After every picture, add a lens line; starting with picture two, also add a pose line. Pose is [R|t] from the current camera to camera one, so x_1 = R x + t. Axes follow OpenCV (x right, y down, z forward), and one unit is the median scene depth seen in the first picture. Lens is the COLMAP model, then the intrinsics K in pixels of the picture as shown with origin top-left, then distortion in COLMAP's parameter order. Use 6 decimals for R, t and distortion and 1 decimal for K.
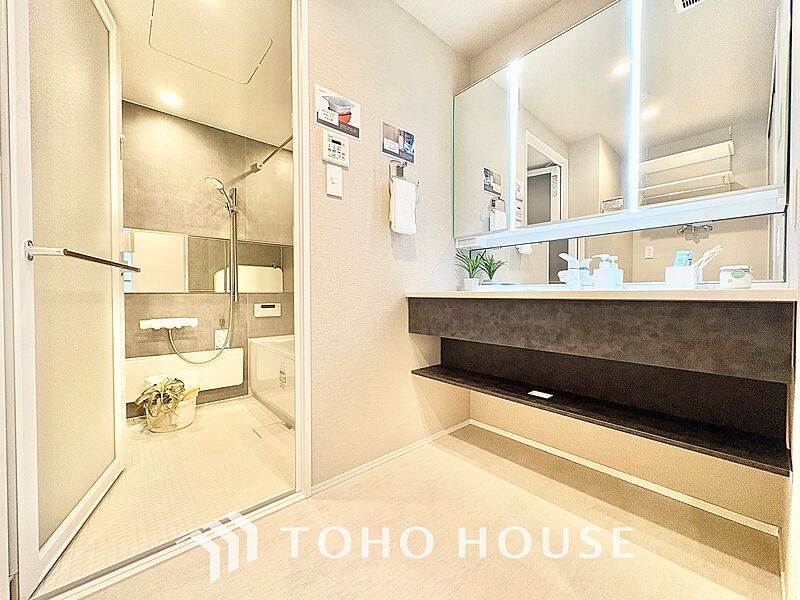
lens RADIAL K [[318.5, 0, 399.3], [0, 318.5, 299.4], [0, 0, 1]] dist [0.001985, -0.000113]
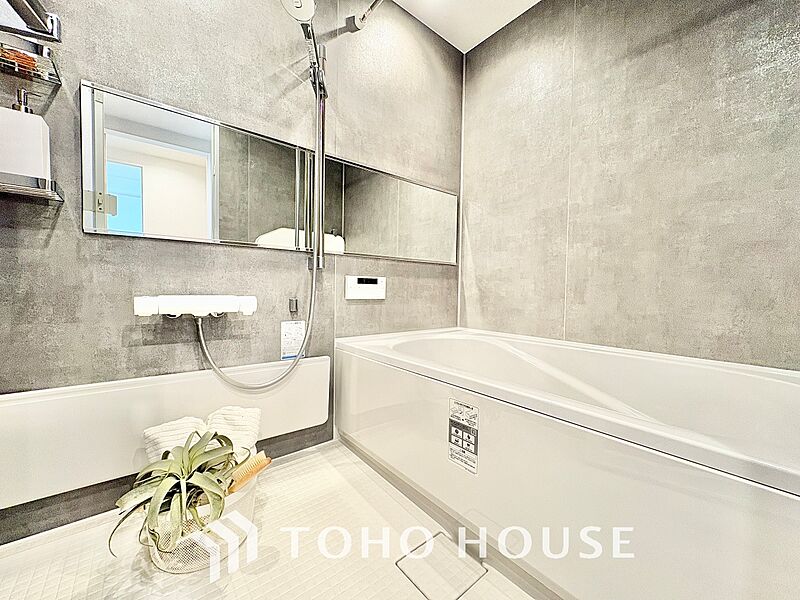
lens RADIAL K [[318.5, 0, 401.1], [0, 318.5, 298.5], [0, 0, 1]] dist [0.001985, -0.000113]
pose [[0.999412, 0.019334, -0.028308, -0.362870], [-0.018881, 0.999691, 0.016168, 0.045822], [0.028611, -0.015624, 0.999469, 0.477643]]
